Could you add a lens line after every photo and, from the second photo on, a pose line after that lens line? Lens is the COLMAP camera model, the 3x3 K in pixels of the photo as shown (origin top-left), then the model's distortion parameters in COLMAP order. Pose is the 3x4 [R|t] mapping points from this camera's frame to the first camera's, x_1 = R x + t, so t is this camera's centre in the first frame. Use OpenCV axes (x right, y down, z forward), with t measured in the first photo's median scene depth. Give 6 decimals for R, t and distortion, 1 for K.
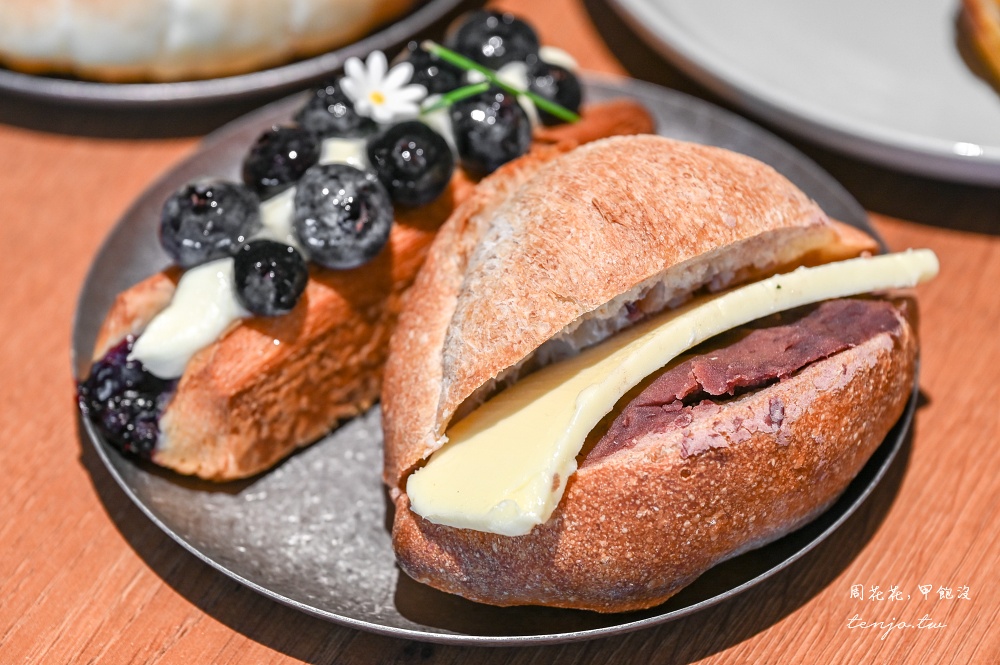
lens RADIAL K [[3340.6, 0, 500.0], [0, 3340.6, 332.5], [0, 0, 1]] dist [0.041724, 1.522310]
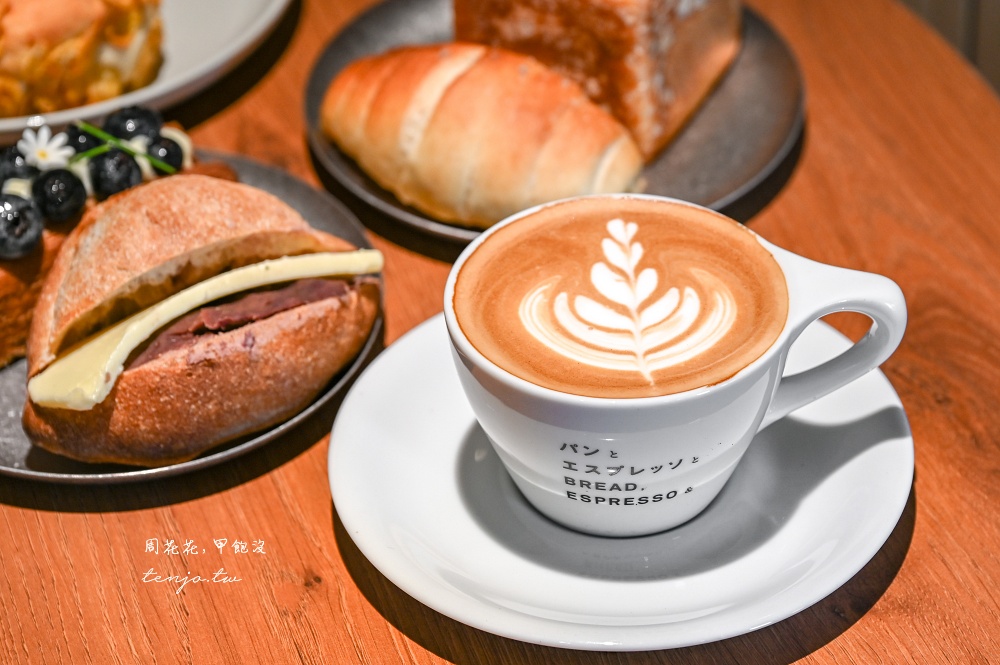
lens RADIAL K [[3340.6, 0, 500.0], [0, 3340.6, 332.5], [0, 0, 1]] dist [0.041724, 1.522310]
pose [[0.997884, 0.010841, -0.064107, 0.306831], [-0.014846, 0.997945, -0.062335, 0.119309], [0.063299, 0.063155, 0.995994, -0.612795]]
